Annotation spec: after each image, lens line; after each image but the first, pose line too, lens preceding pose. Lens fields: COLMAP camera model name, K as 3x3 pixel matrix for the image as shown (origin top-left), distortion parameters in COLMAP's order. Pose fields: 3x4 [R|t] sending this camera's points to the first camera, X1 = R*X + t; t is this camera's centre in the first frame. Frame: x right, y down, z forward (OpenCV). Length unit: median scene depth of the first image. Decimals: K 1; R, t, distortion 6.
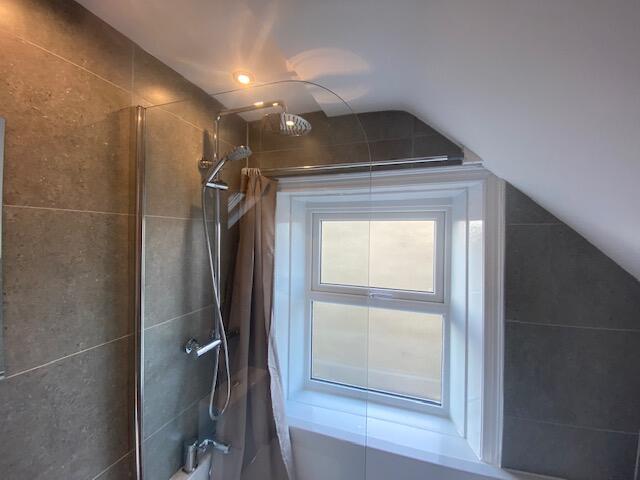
lens RADIAL K [[260.0, 0, 320.4], [0, 260.0, 236.0], [0, 0, 1]] dist [0.023112, -0.022222]
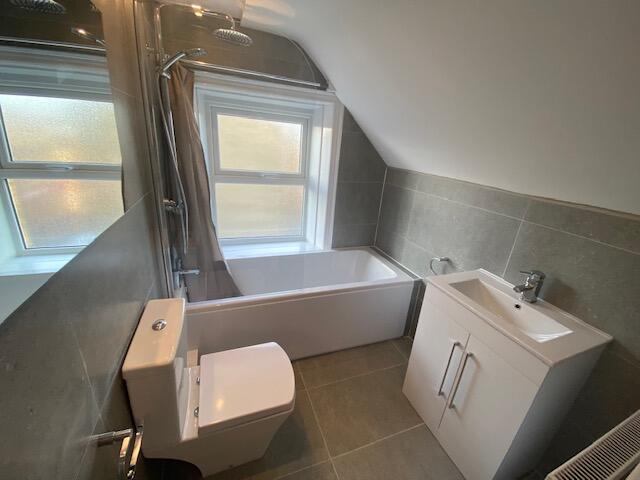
lens RADIAL K [[260.0, 0, 320.4], [0, 260.0, 236.0], [0, 0, 1]] dist [0.023112, -0.022222]
pose [[0.776267, -0.160476, 0.609637, -0.571903], [-0.072692, 0.937820, 0.339425, 0.030007], [-0.626199, -0.307800, 0.716333, -0.408374]]
